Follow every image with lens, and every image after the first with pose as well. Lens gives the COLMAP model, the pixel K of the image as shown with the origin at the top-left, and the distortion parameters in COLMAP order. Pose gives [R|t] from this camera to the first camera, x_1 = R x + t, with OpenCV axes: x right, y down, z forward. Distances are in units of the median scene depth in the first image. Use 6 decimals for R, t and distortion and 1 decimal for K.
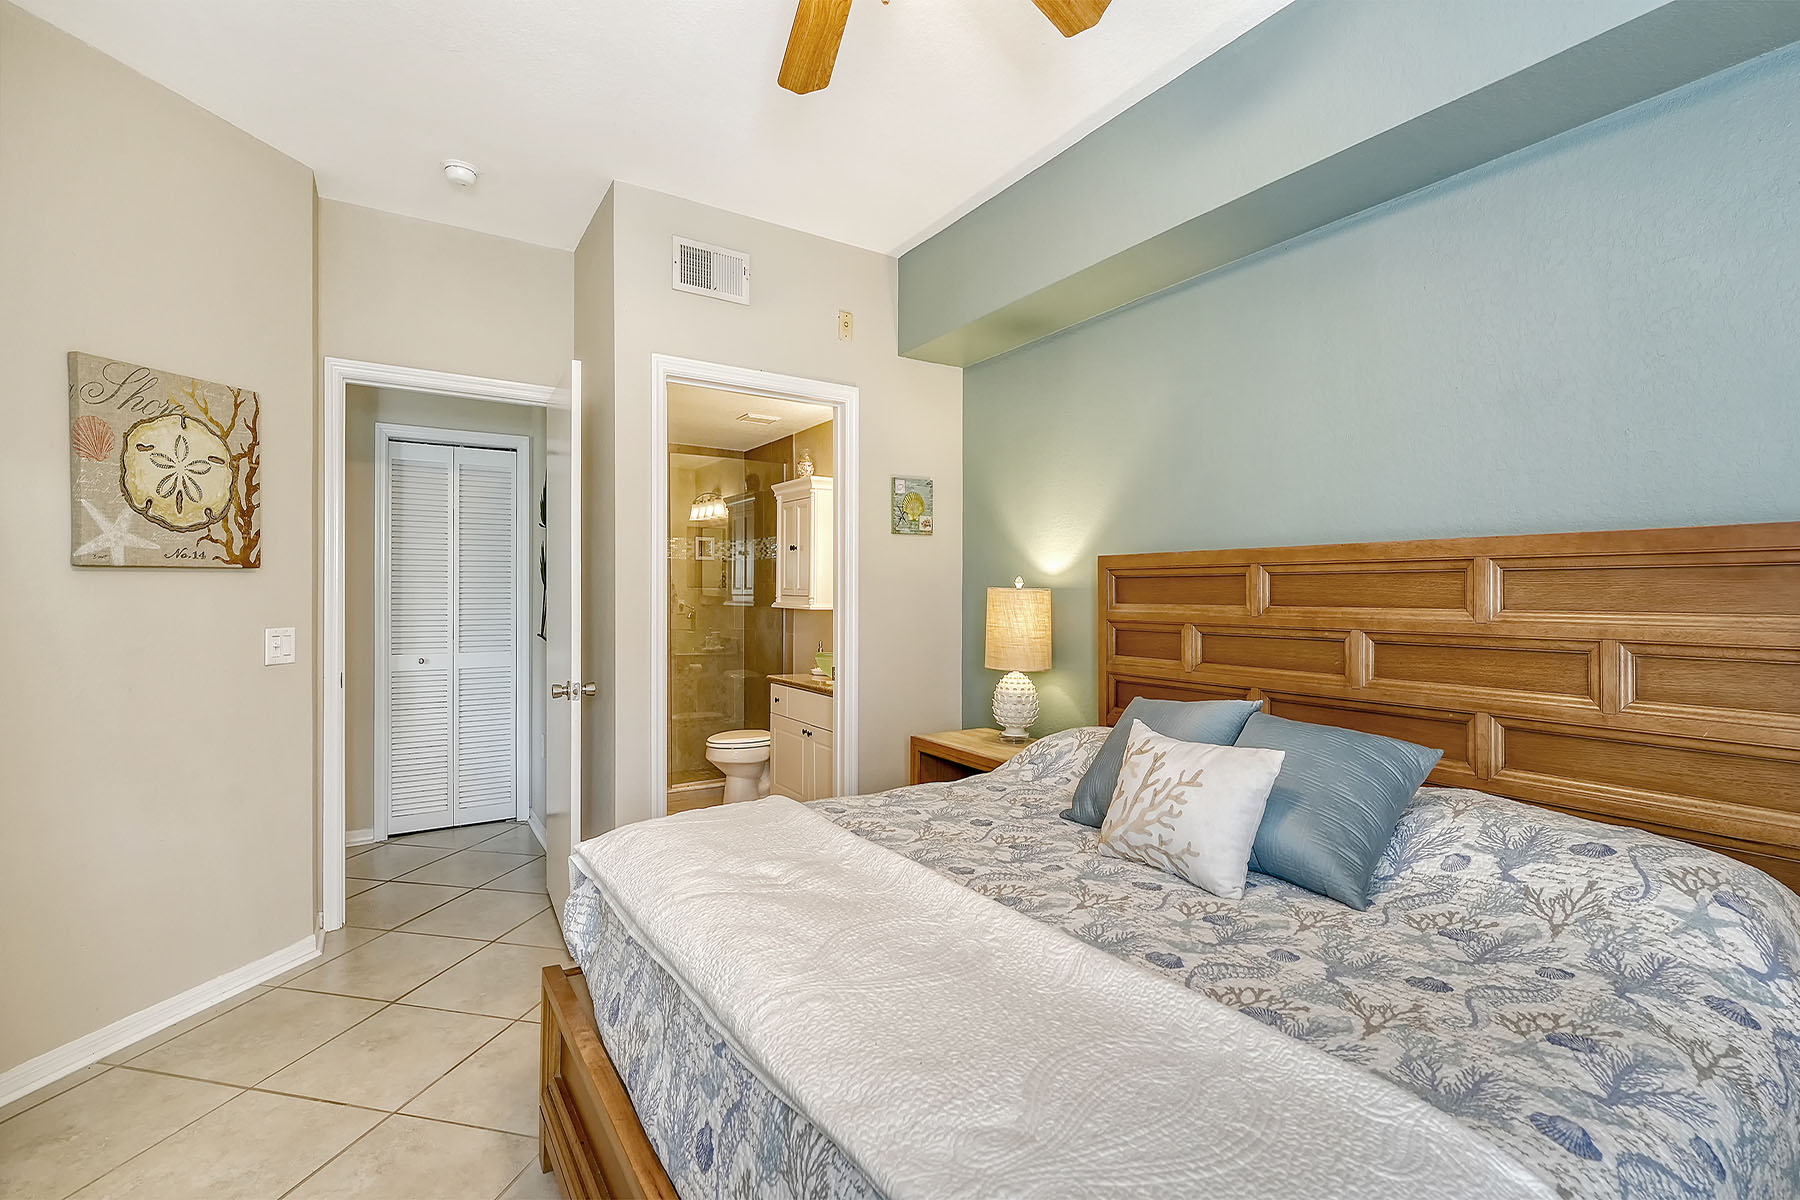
lens RADIAL K [[857.7, 0, 905.6], [0, 857.7, 586.6], [0, 0, 1]] dist [-0.000677, -0.001503]
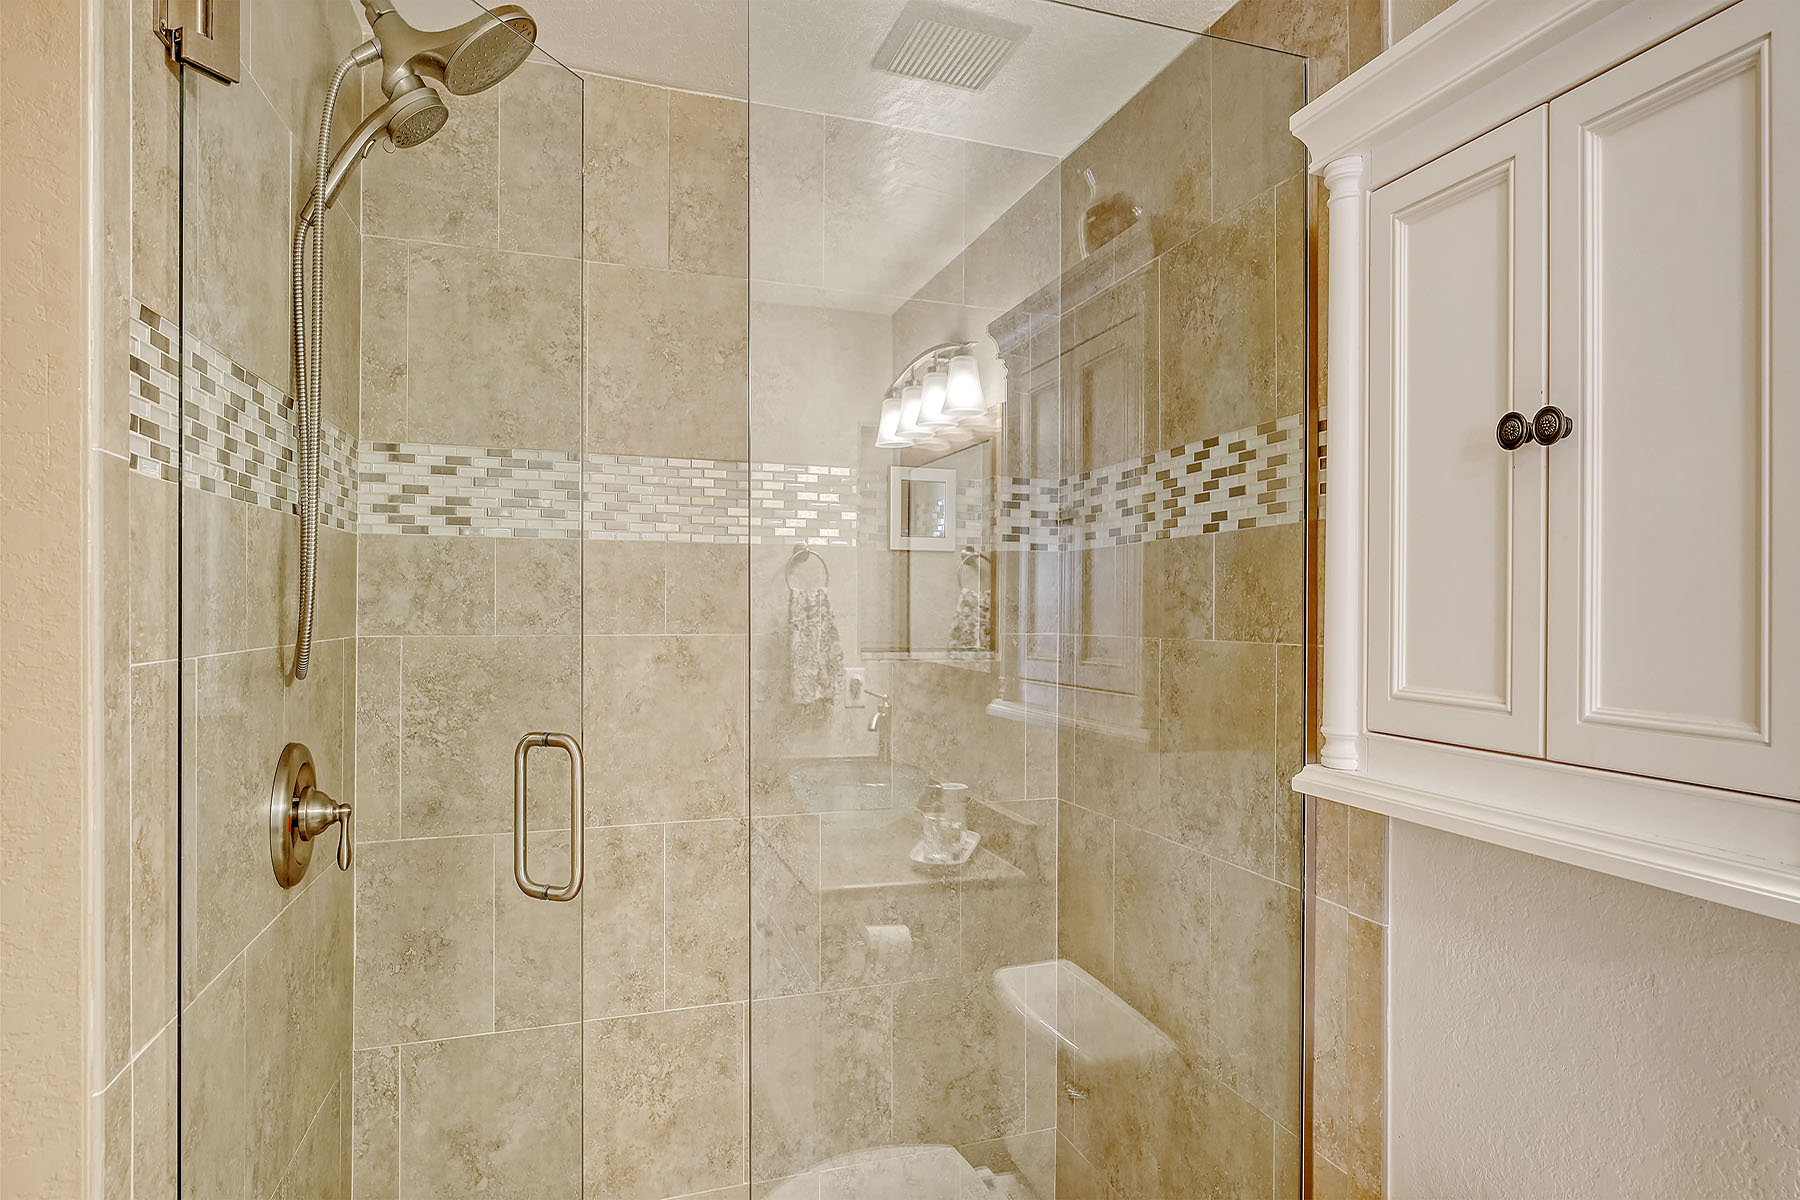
lens RADIAL K [[979.4, 0, 909.0], [0, 979.4, 599.9], [0, 0, 1]] dist [-0.004140, -0.000113]
pose [[0.973404, -0.000032, -0.229094, -0.170058], [-0.001687, 0.999972, -0.007305, -0.012941], [0.229087, 0.007497, 0.973377, 0.709954]]
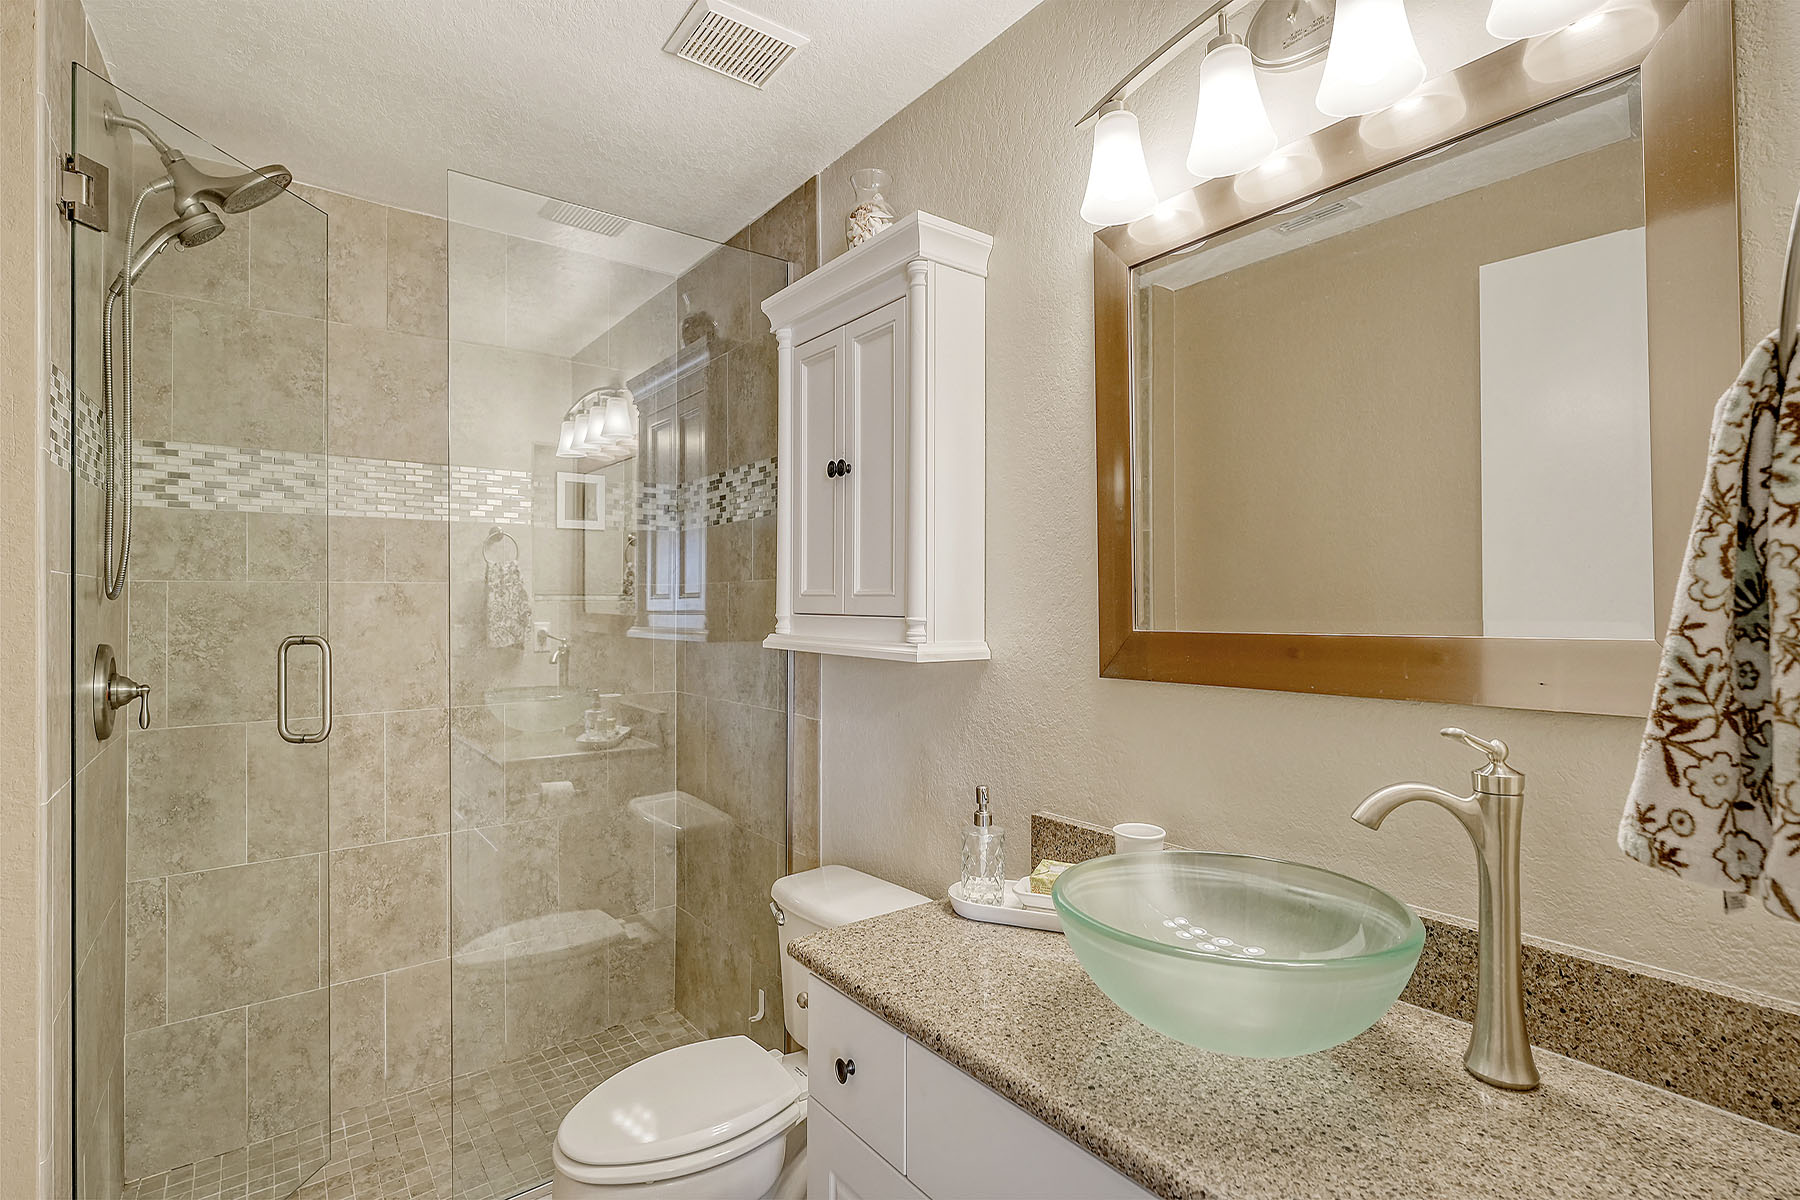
lens RADIAL K [[857.7, 0, 922.5], [0, 857.7, 585.9], [0, 0, 1]] dist [-0.000677, -0.001503]
pose [[0.994185, -0.005801, 0.107528, -0.117257], [0.007278, 0.999884, -0.013344, 0.003537], [-0.107438, 0.014049, 0.994113, 0.585743]]
